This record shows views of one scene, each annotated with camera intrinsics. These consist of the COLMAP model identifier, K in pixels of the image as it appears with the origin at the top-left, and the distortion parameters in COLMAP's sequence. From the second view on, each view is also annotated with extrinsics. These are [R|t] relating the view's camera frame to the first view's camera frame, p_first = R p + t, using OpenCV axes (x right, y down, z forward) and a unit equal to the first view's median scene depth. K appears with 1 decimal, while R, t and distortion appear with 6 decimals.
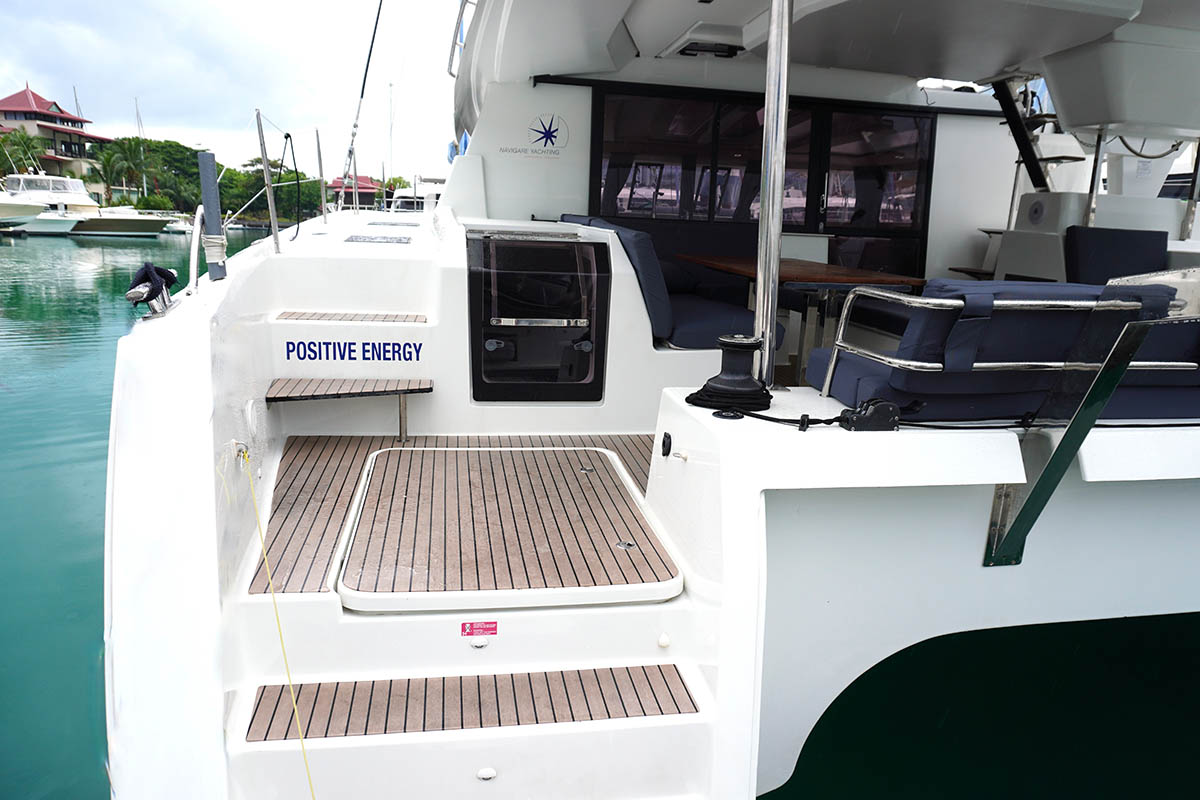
lens RADIAL K [[801.9, 0, 605.3], [0, 801.9, 393.6], [0, 0, 1]] dist [-0.046816, 0.038909]
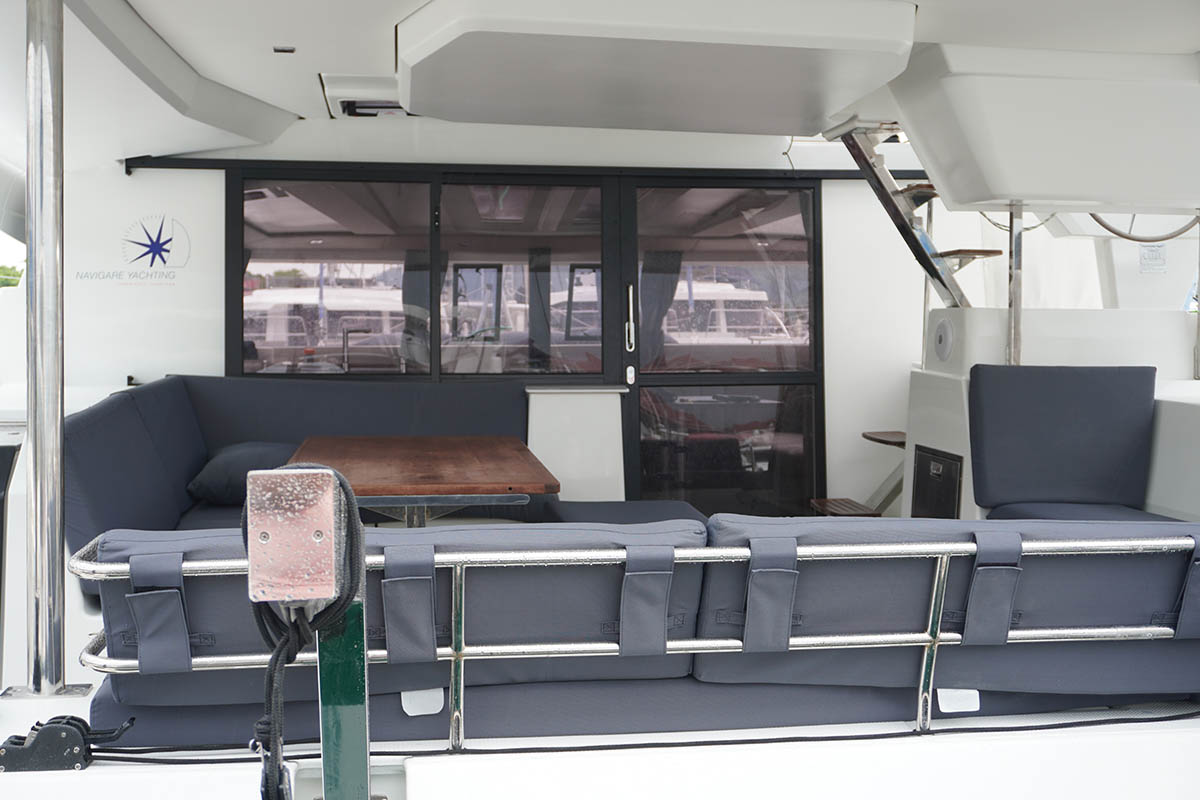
lens RADIAL K [[1438.5, 0, 600.0], [0, 1438.5, 400.0], [0, 0, 1]] dist [-0.015783, -0.013106]
pose [[0.998230, -0.037089, -0.046483, 0.326818], [0.028994, 0.986016, -0.164107, -0.017016], [0.051919, 0.162469, 0.985347, -0.057714]]
